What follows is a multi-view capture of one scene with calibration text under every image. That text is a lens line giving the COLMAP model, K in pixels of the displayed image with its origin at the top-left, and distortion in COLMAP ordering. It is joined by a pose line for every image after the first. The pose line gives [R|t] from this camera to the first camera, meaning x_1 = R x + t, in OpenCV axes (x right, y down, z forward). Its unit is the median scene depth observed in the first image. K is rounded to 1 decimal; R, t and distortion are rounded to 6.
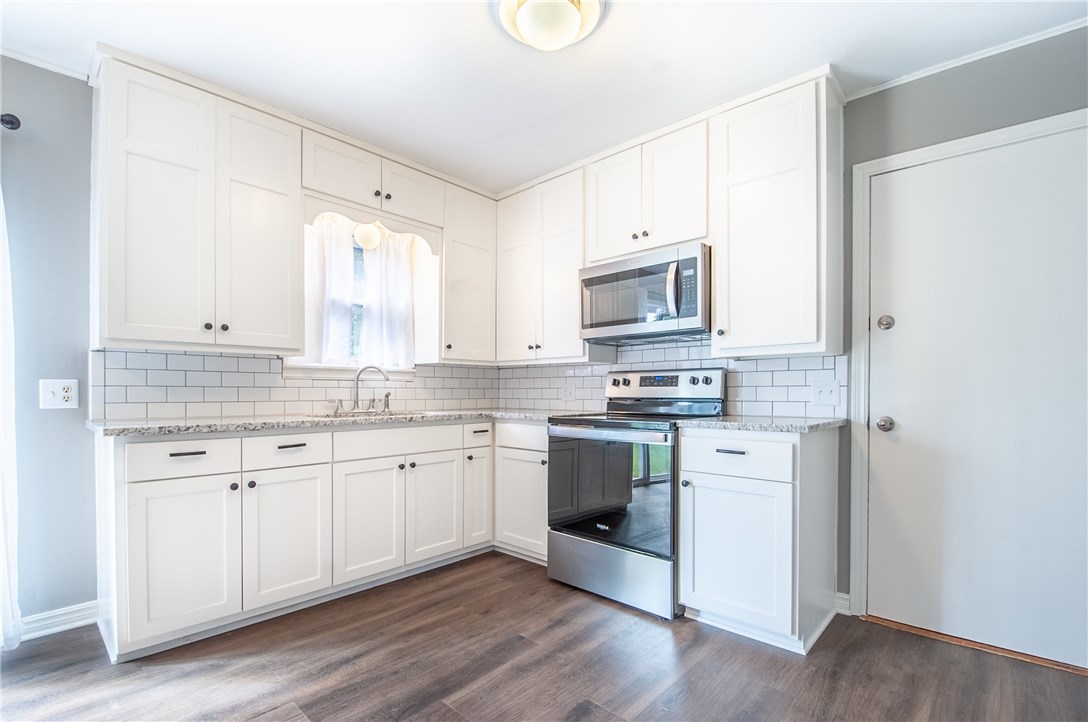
lens RADIAL K [[493.9, 0, 545.0], [0, 493.9, 396.2], [0, 0, 1]] dist [0.001657, -0.011955]
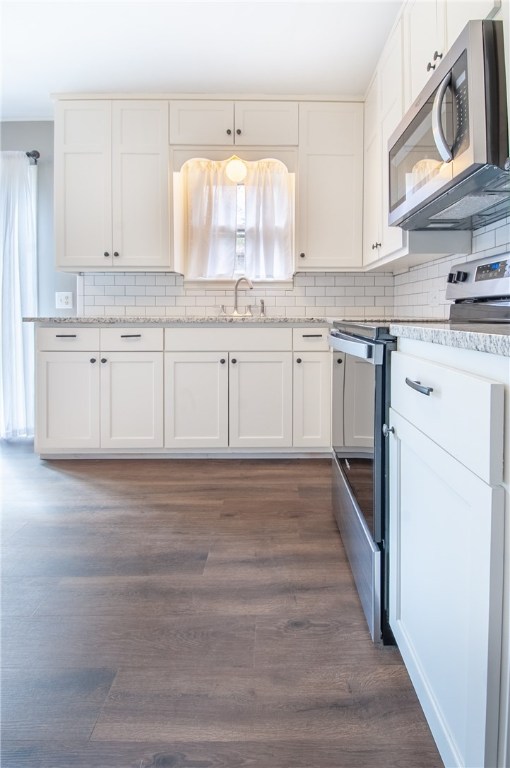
lens RADIAL K [[375.6, 0, 282.0], [0, 375.6, 313.5], [0, 0, 1]] dist [0.000828, -0.000302]
pose [[0.687931, 0.003897, -0.725766, 0.514386], [-0.007414, 0.999971, -0.001658, 0.036844], [0.725738, 0.006521, 0.687940, 0.581732]]
